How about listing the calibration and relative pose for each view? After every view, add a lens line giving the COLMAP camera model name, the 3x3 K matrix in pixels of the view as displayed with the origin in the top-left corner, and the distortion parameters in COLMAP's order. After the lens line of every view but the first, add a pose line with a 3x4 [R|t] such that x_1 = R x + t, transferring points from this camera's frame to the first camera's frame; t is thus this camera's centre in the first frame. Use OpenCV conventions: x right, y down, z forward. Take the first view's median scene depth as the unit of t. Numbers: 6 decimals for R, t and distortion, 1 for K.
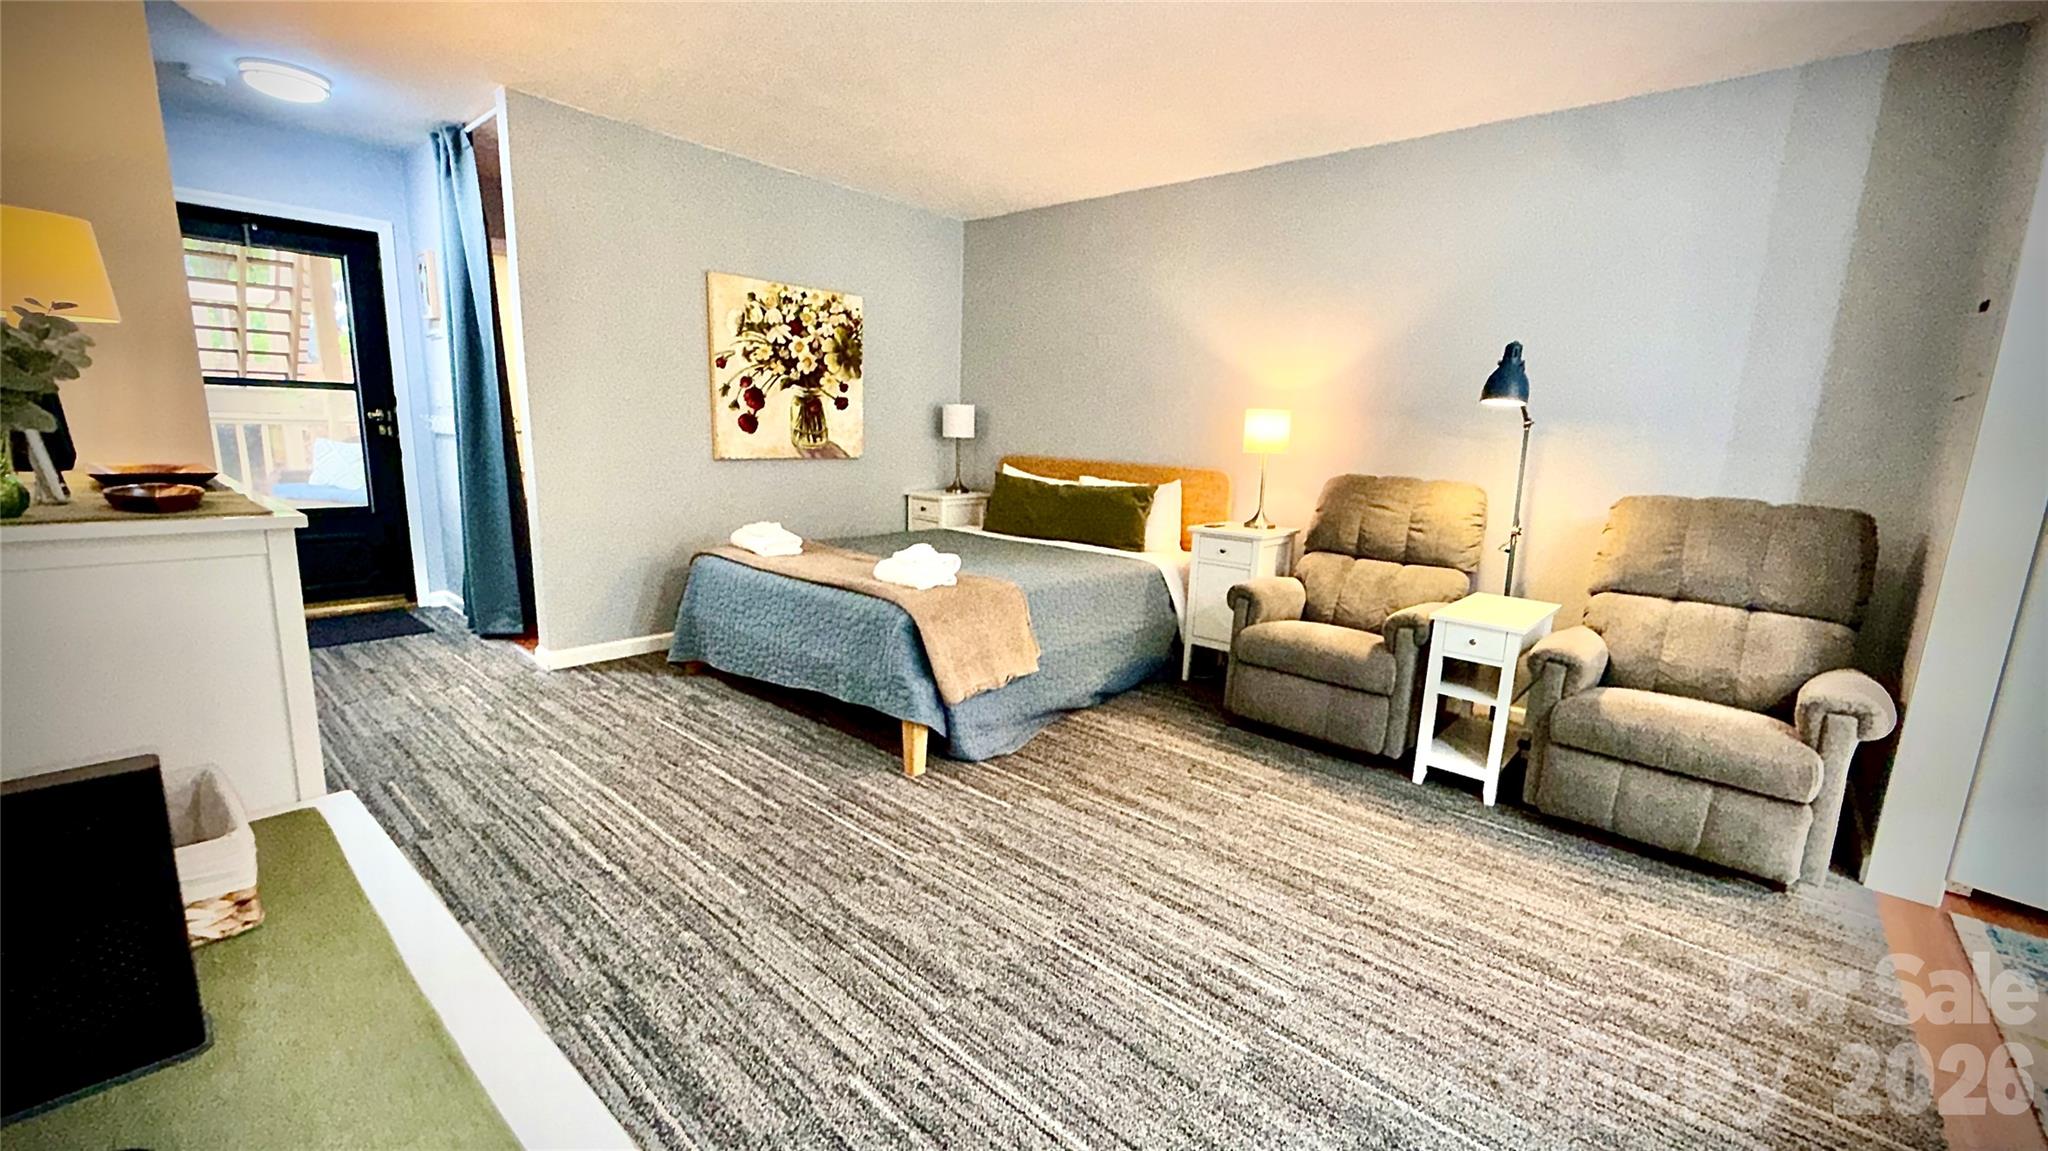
lens RADIAL K [[816.1, 0, 1020.6], [0, 816.1, 578.1], [0, 0, 1]] dist [-0.001230, 0.000173]
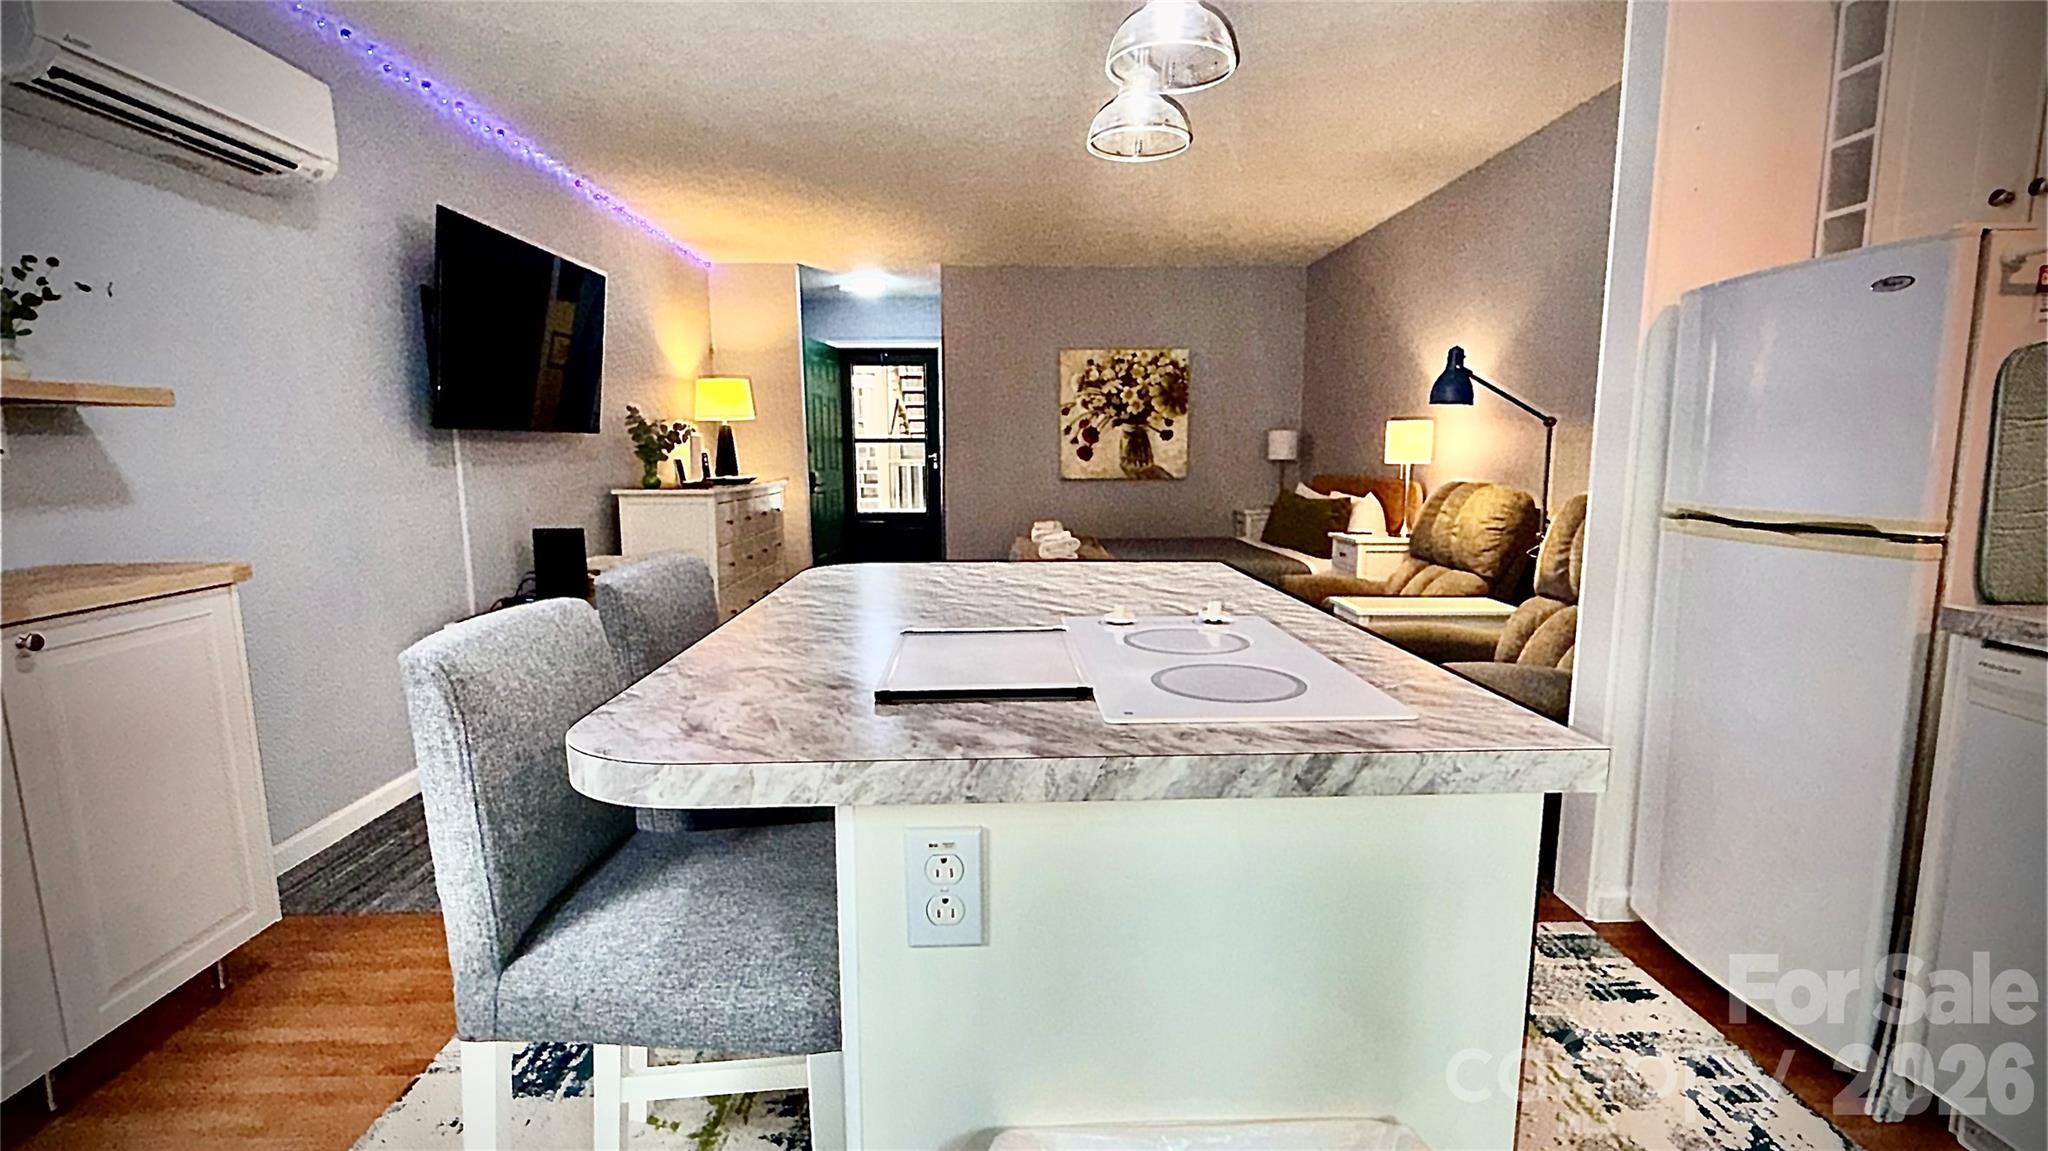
lens RADIAL K [[911.2, 0, 1021.7], [0, 911.2, 575.8], [0, 0, 1]] dist [-0.001853, 0.000200]
pose [[0.679116, 0.062480, -0.731367, 0.751640], [-0.108195, 0.994008, -0.015548, 0.052855], [0.726014, 0.089689, 0.681806, -0.110503]]
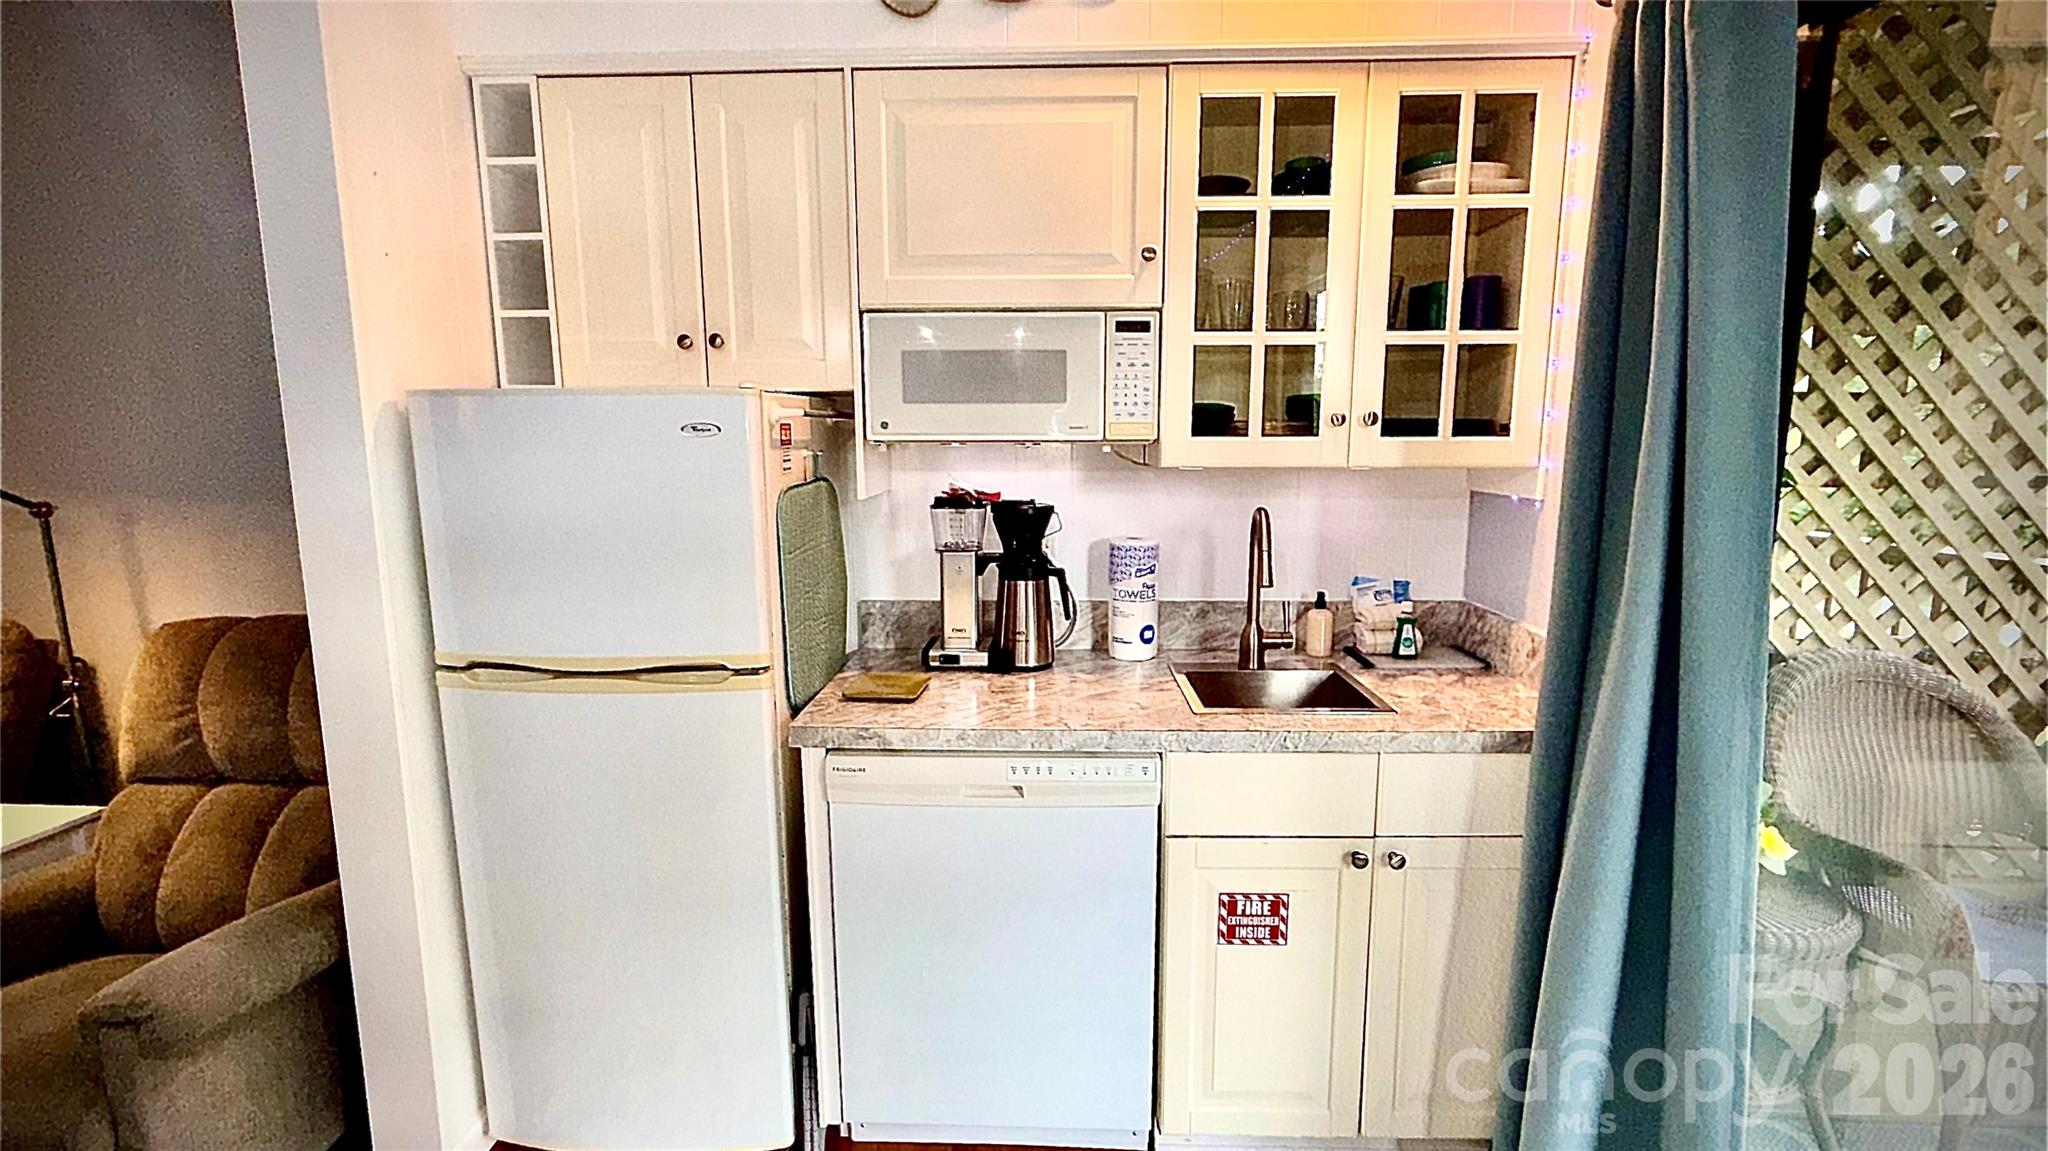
lens RADIAL K [[911.2, 0, 1024.8], [0, 911.2, 577.7], [0, 0, 1]] dist [-0.001853, 0.000200]
pose [[0.772402, -0.135648, 0.620479, 0.577649], [0.147535, 0.988524, 0.032450, -0.041781], [-0.617761, 0.066478, 0.783551, 0.017410]]
